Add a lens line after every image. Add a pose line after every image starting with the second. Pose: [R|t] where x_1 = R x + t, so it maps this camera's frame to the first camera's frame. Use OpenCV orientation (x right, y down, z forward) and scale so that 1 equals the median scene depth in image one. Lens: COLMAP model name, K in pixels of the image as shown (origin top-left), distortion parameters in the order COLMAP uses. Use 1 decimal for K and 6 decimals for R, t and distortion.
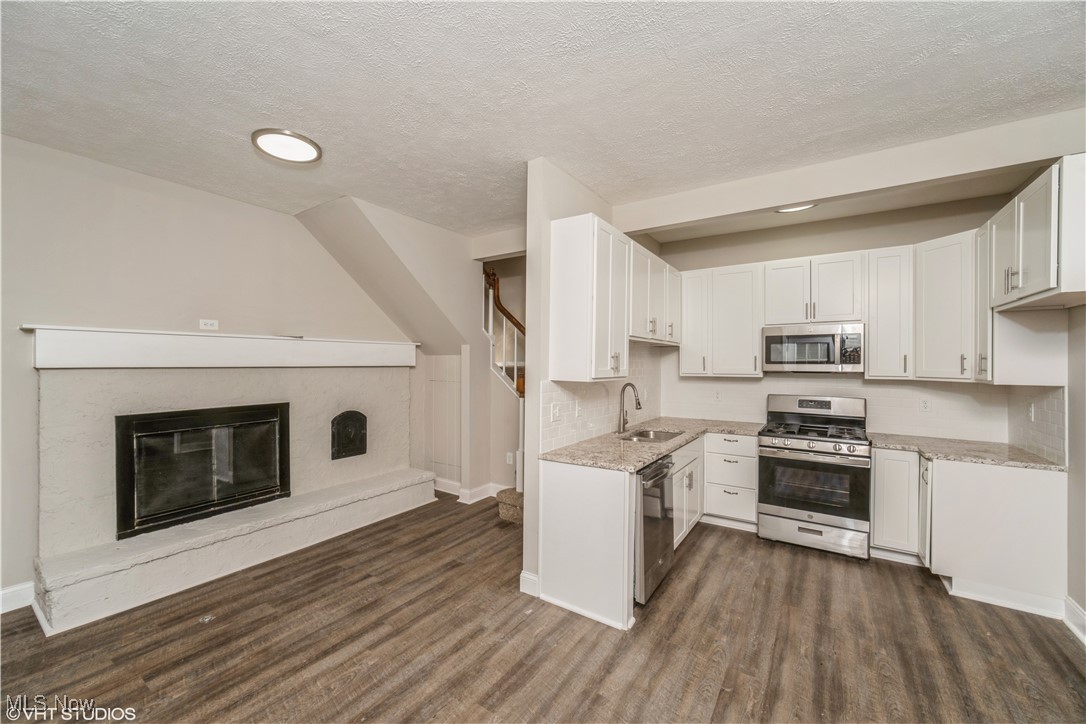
lens RADIAL K [[429.2, 0, 539.6], [0, 429.2, 364.6], [0, 0, 1]] dist [-0.003663, 0.001461]
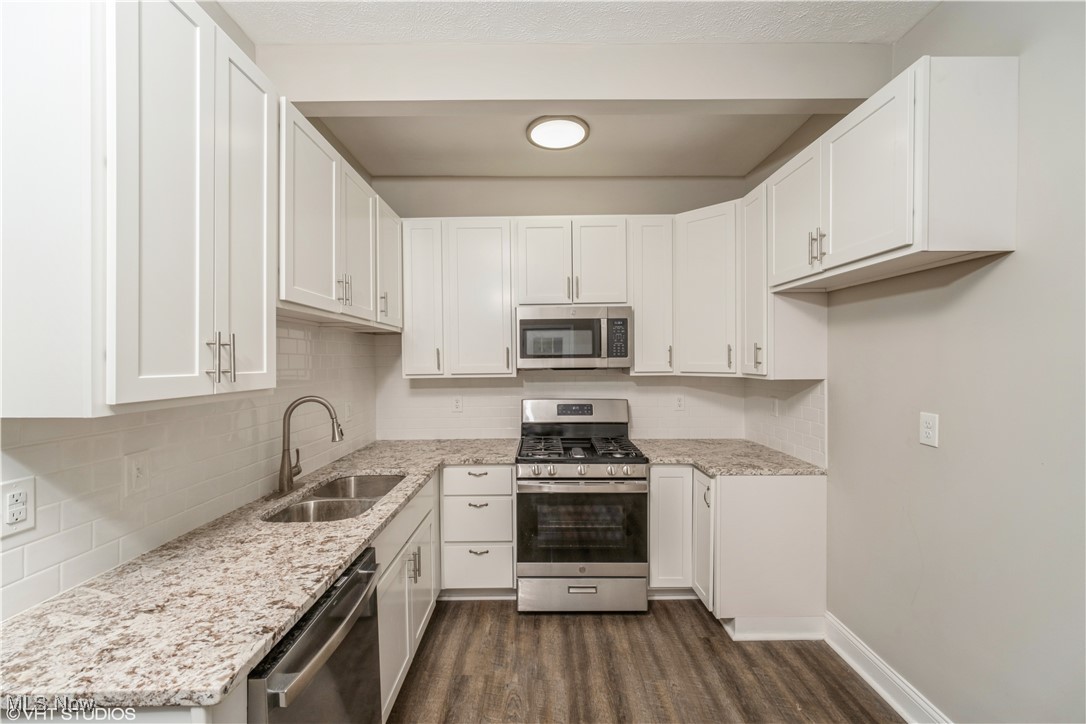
lens RADIAL K [[429.2, 0, 545.3], [0, 429.2, 361.9], [0, 0, 1]] dist [-0.003663, 0.001461]
pose [[0.823615, -0.014108, 0.566973, 0.167373], [0.013194, 0.999897, 0.005714, 0.000772], [-0.566995, 0.002775, 0.823716, 0.418155]]
